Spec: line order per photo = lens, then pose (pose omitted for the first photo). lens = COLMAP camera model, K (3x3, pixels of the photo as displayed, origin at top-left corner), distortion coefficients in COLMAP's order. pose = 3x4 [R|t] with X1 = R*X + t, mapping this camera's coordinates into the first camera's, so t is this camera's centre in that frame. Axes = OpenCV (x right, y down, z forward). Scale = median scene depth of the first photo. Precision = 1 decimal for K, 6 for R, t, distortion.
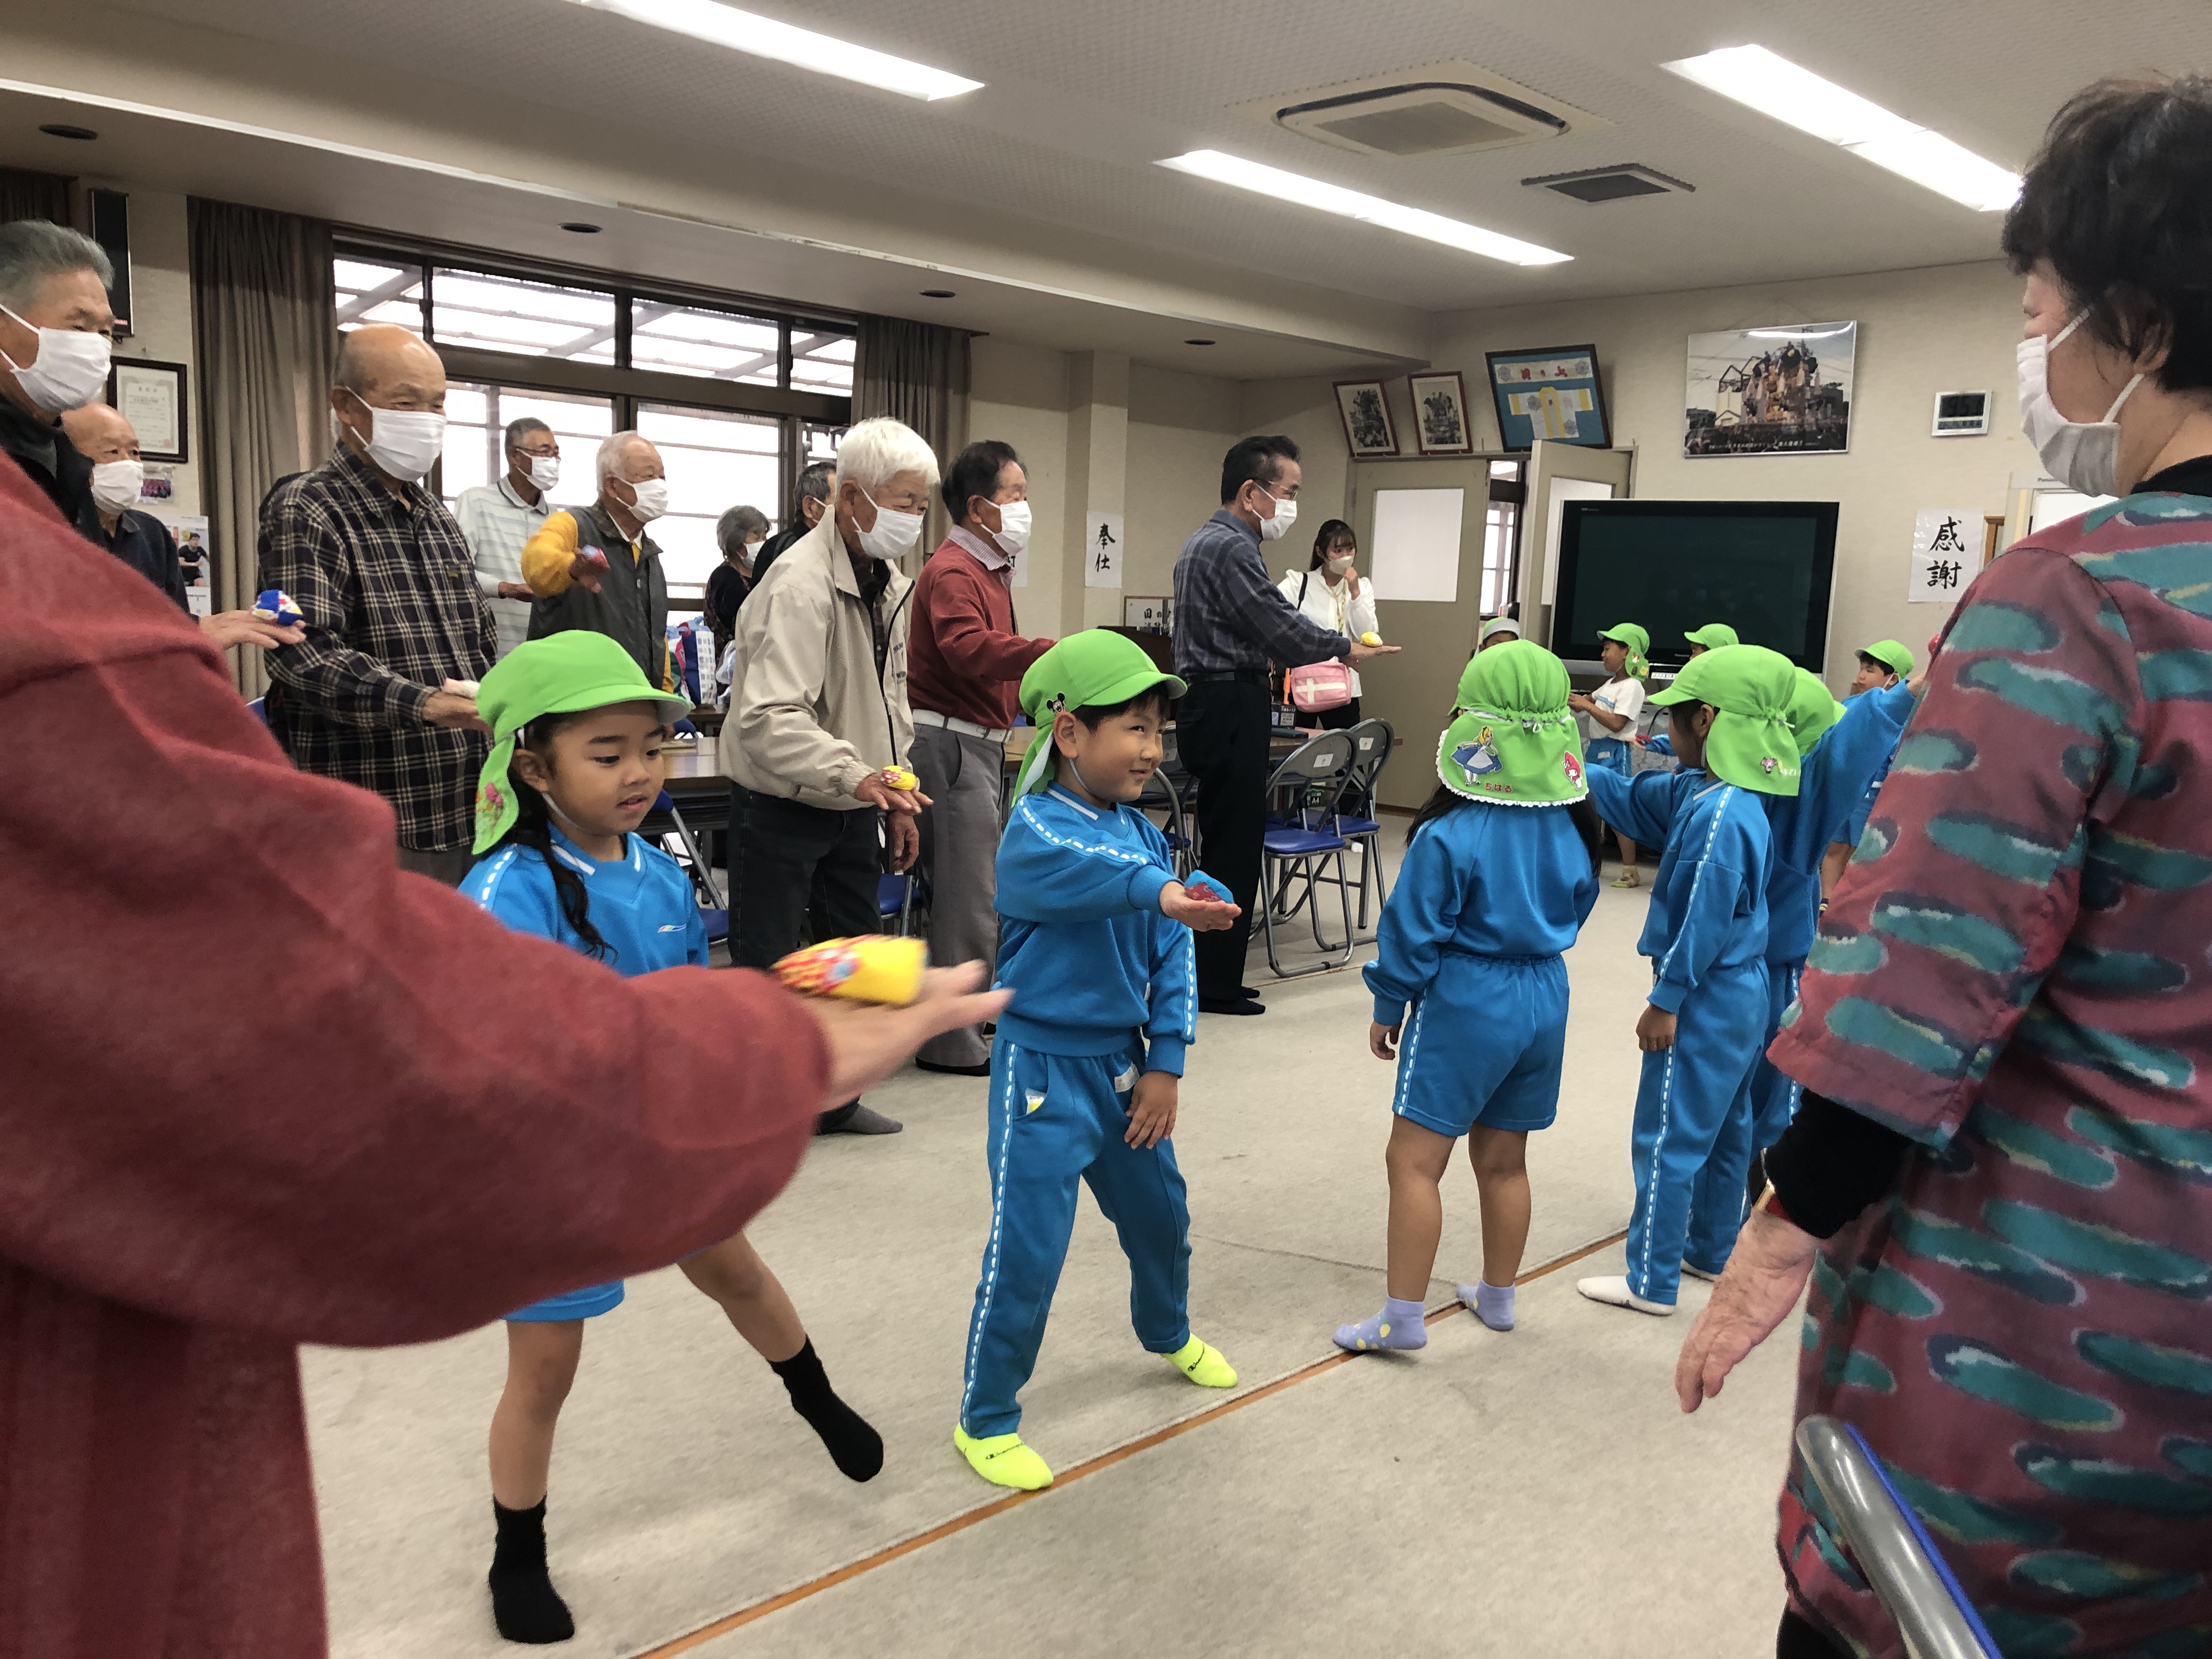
lens RADIAL K [[1795.7, 0, 1122.1], [0, 1795.7, 889.1], [0, 0, 1]] dist [0.023930, -0.030342]
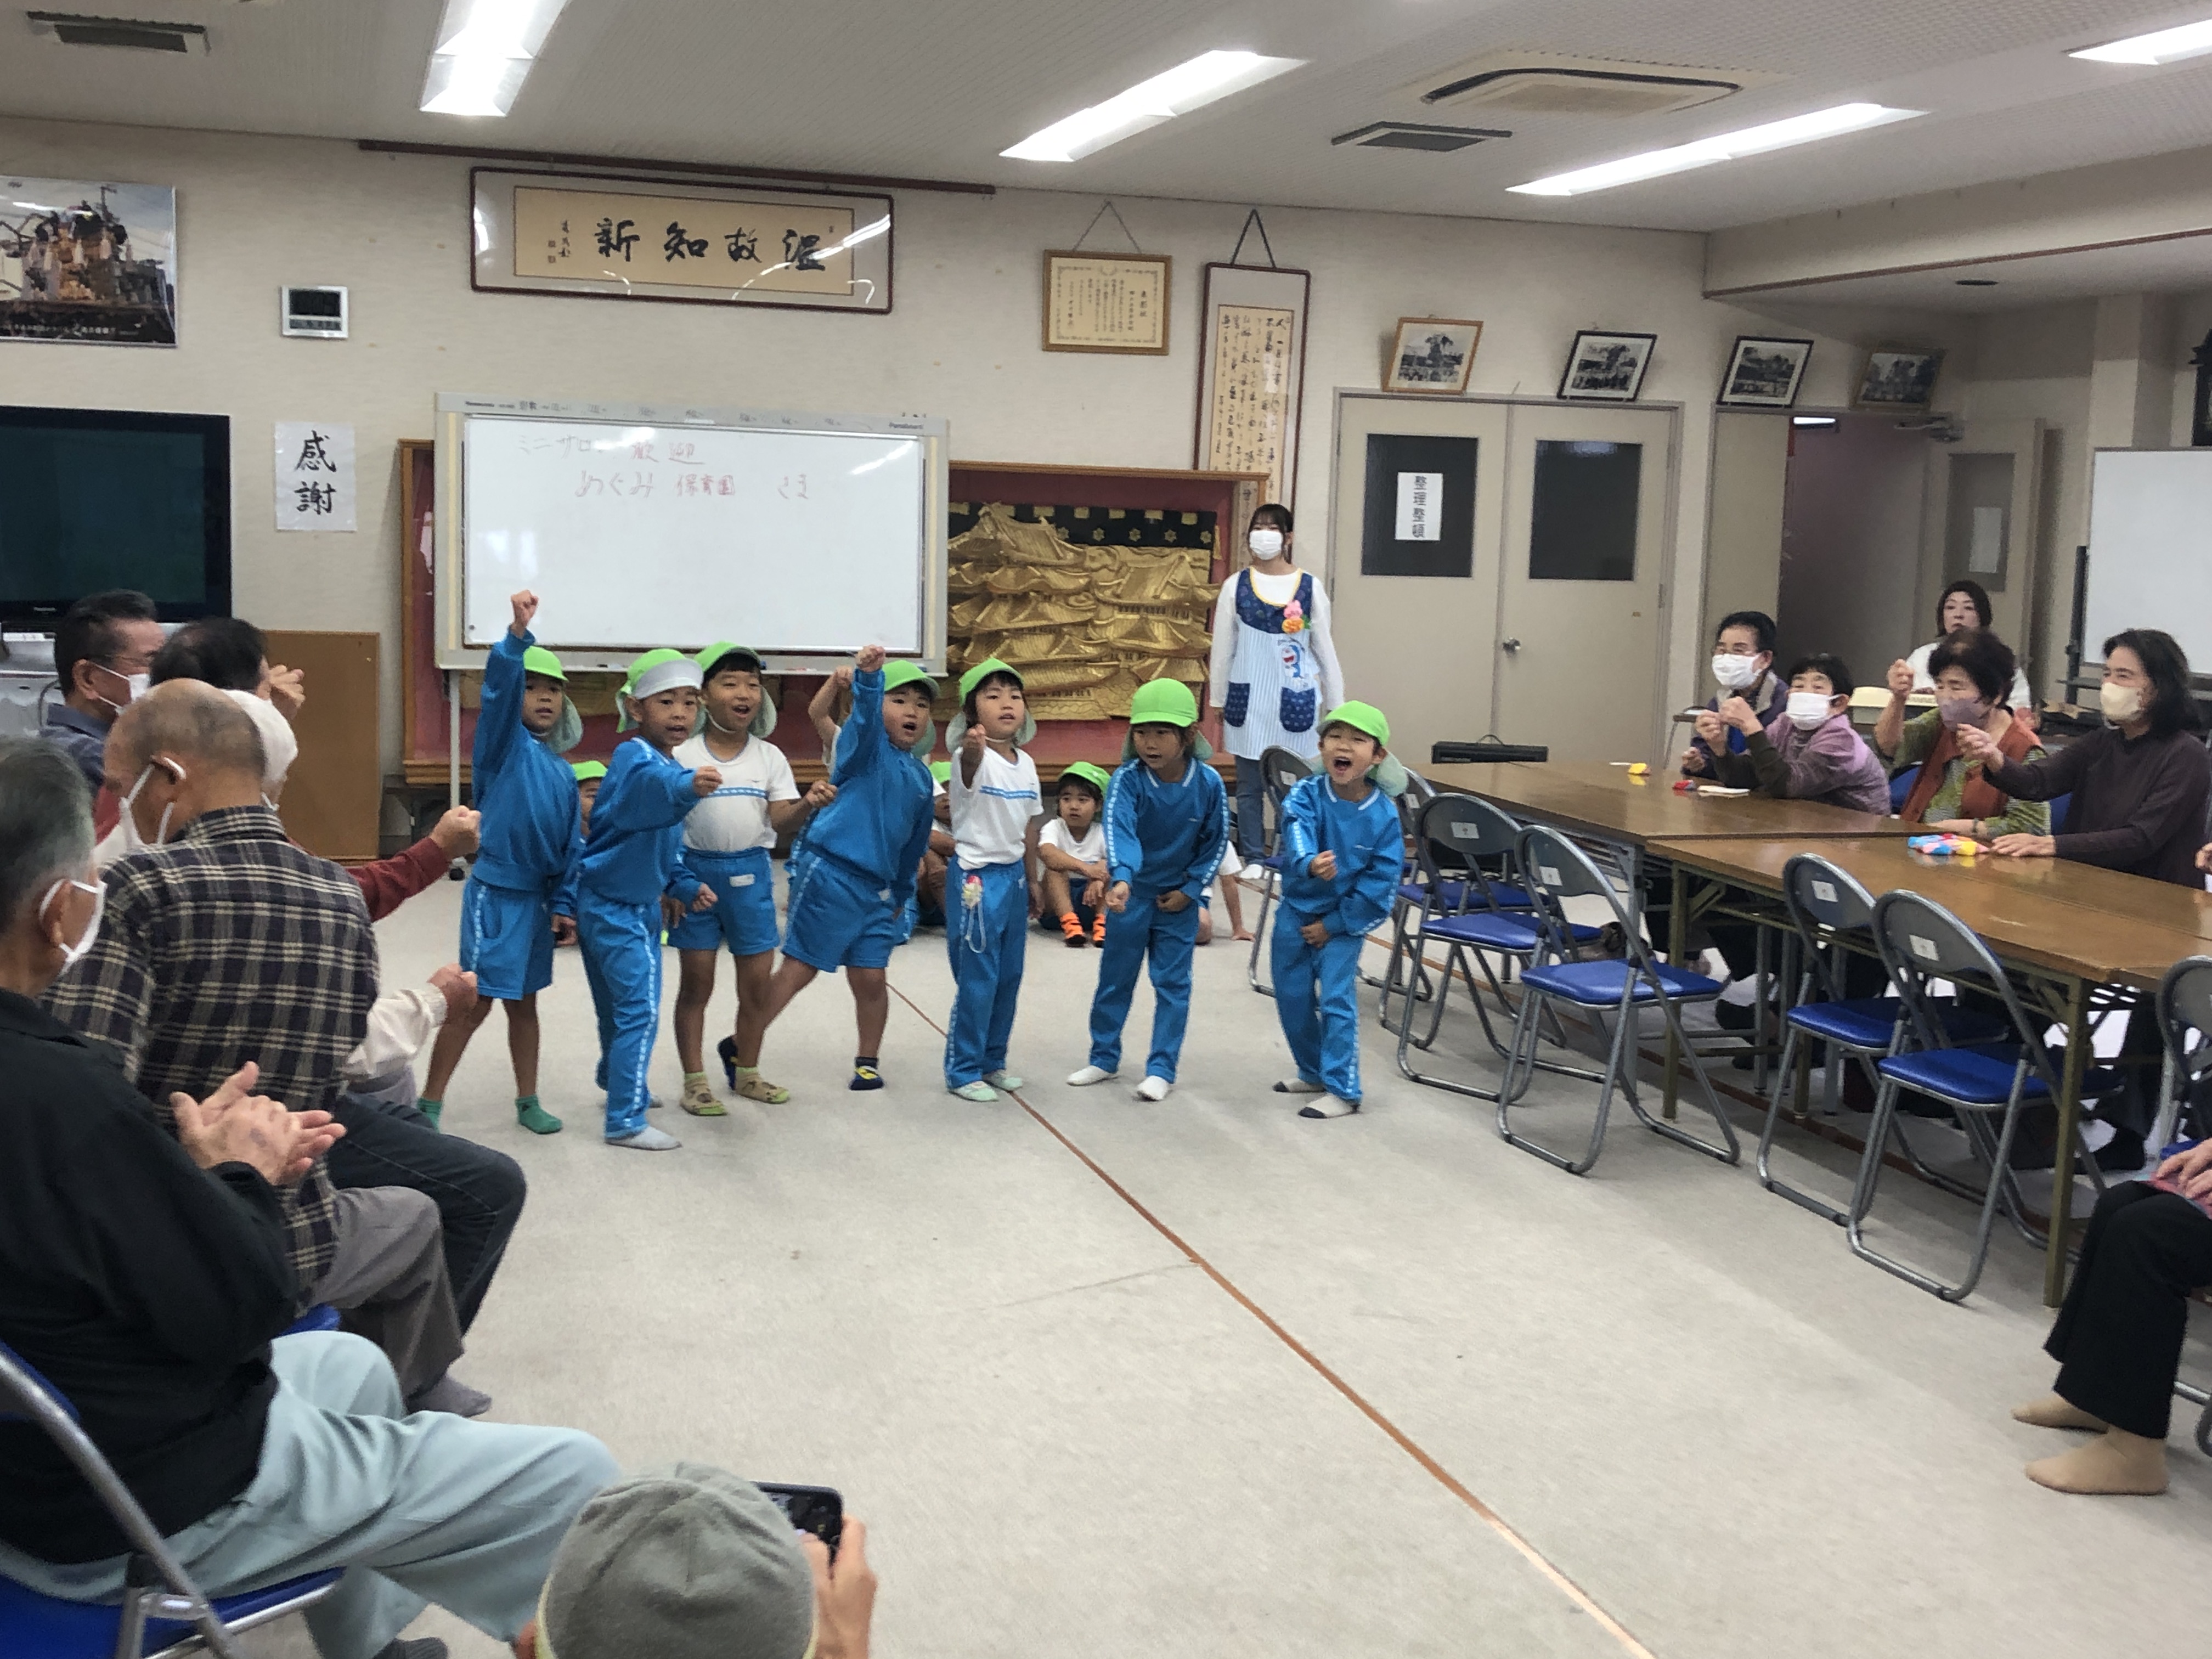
lens RADIAL K [[2566.1, 0, 1119.6], [0, 2566.1, 832.3], [0, 0, 1]] dist [0.029958, 0.000000]
pose [[0.468127, -0.134545, 0.873358, -0.415661], [0.130246, 0.988052, 0.082401, -0.063999], [-0.874010, 0.075177, 0.480057, 0.086048]]
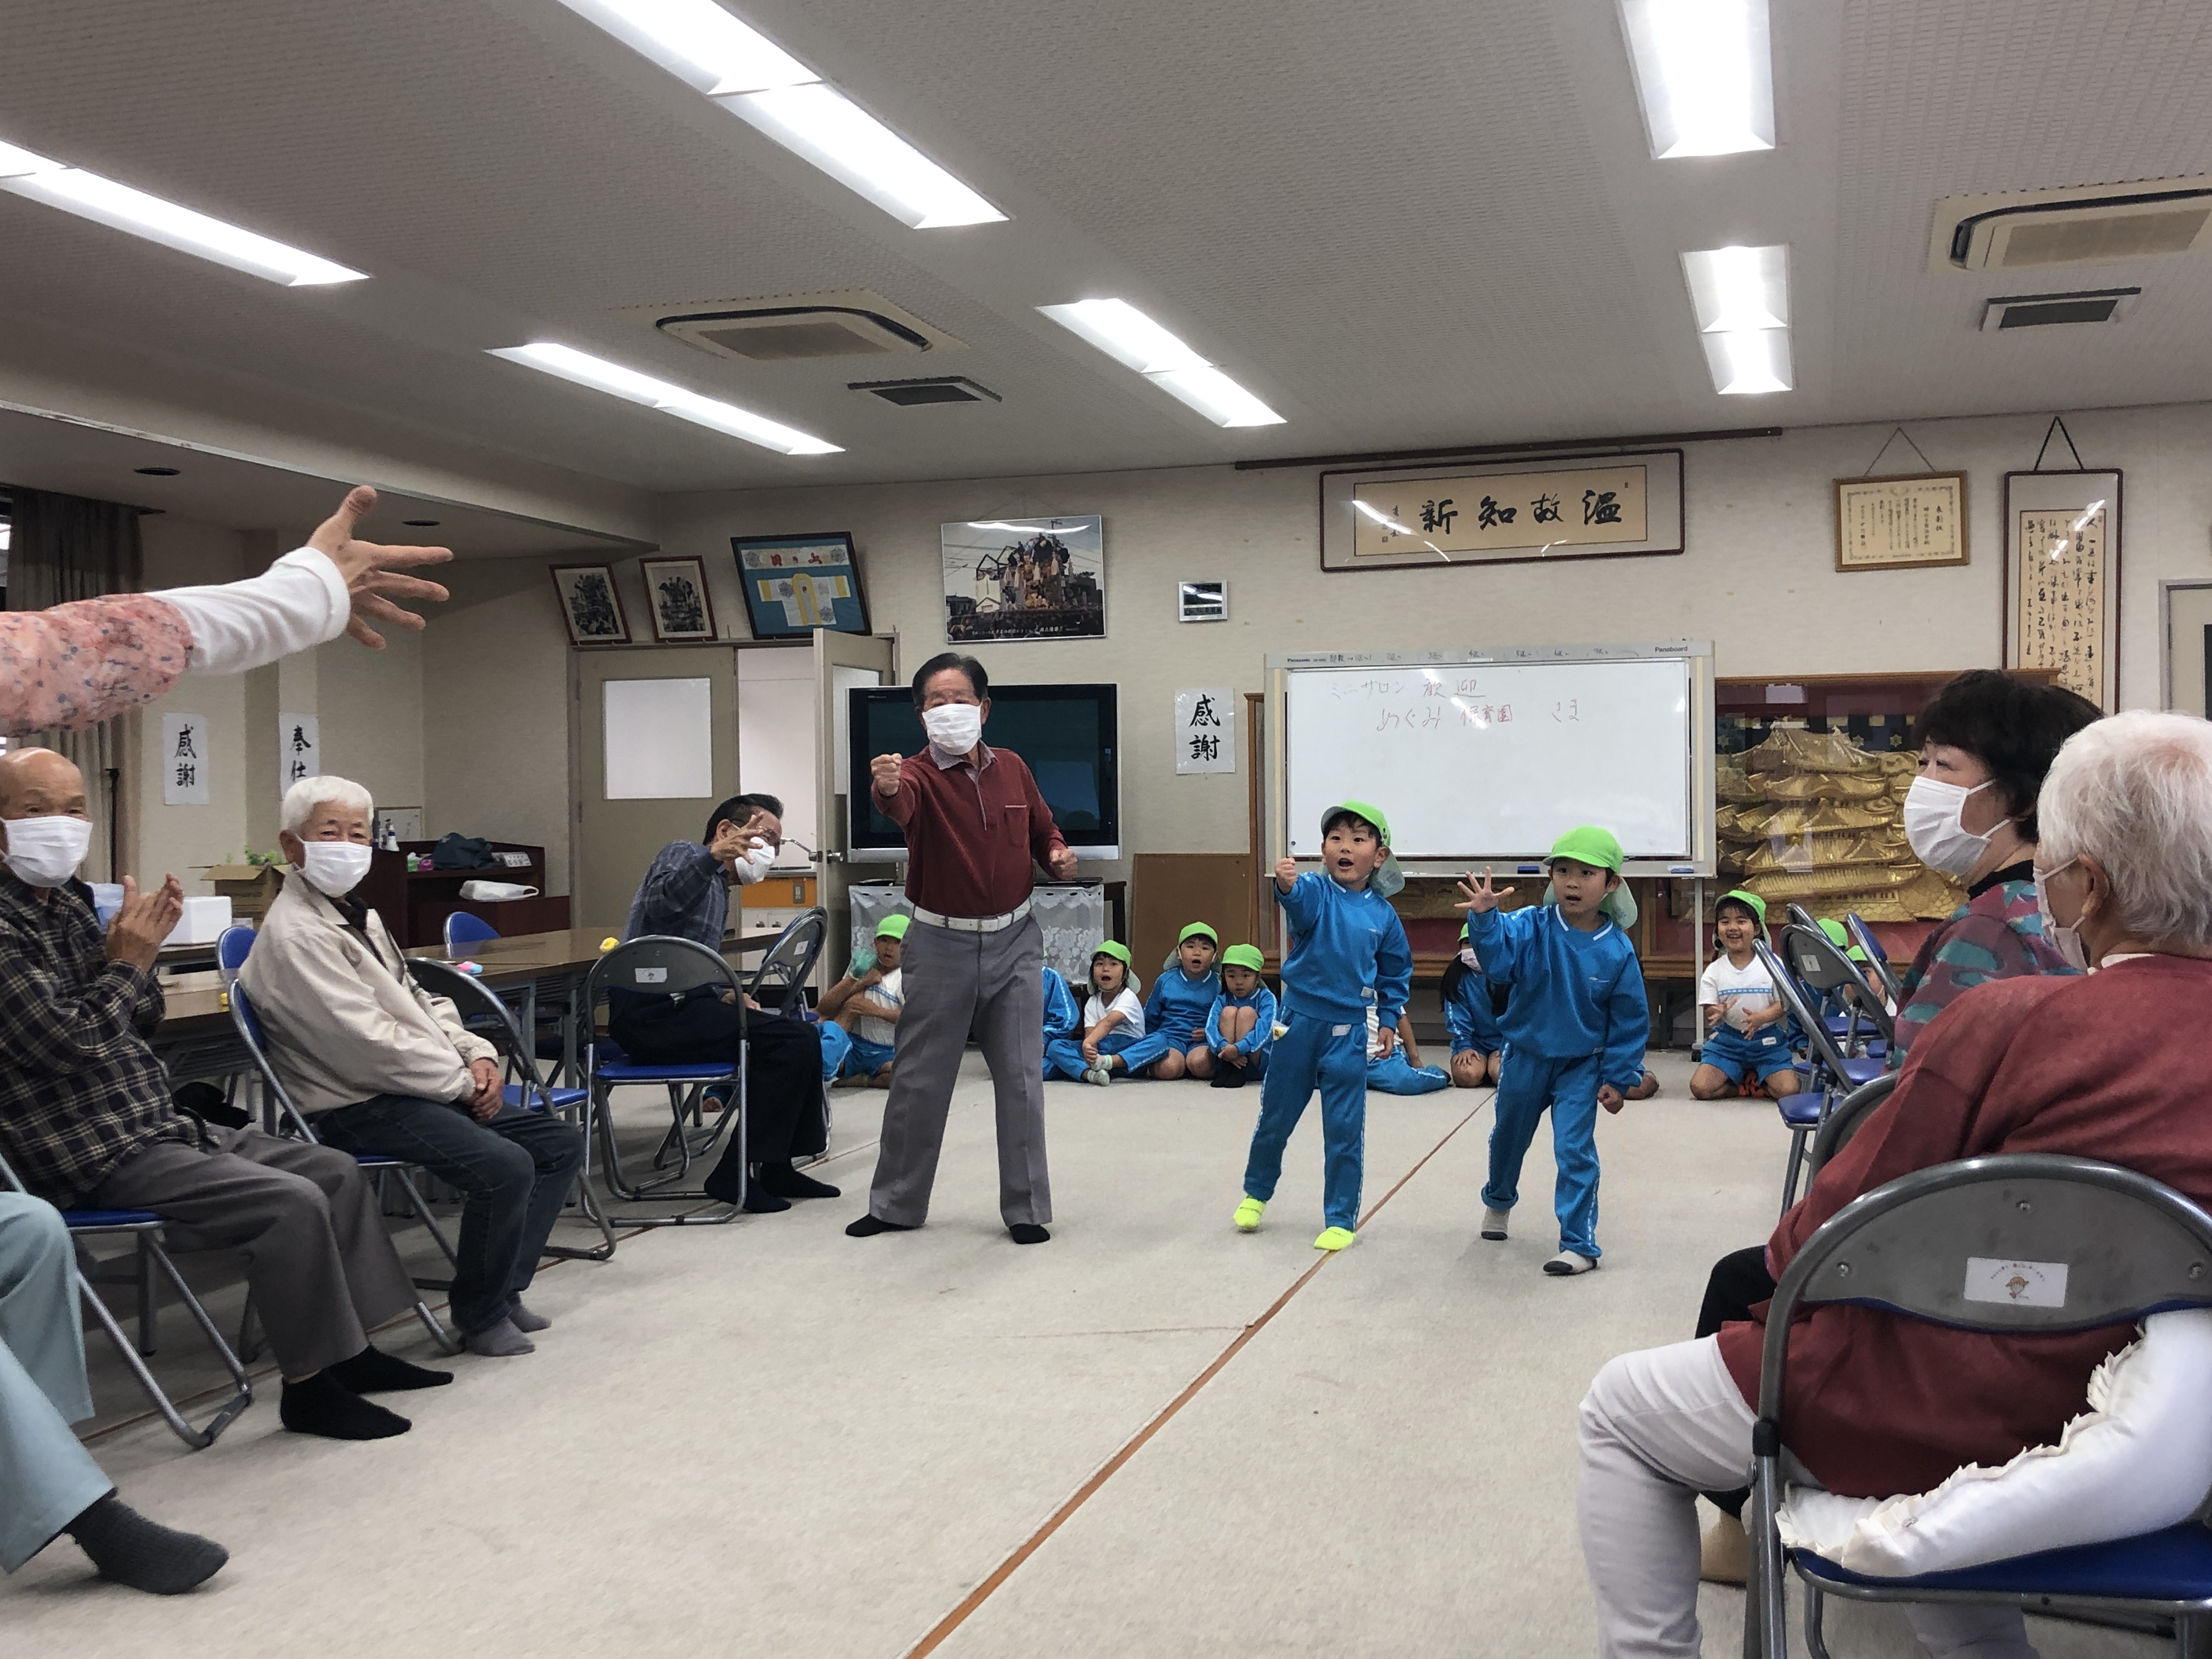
lens RADIAL K [[2260.9, 0, 1135.9], [0, 2260.9, 799.6], [0, 0, 1]] dist [0.022211, 0.000000]
pose [[0.877669, -0.048312, 0.476825, -0.197966], [0.125312, 0.983429, -0.131015, 0.022601], [-0.462594, 0.174740, 0.869179, -0.120017]]
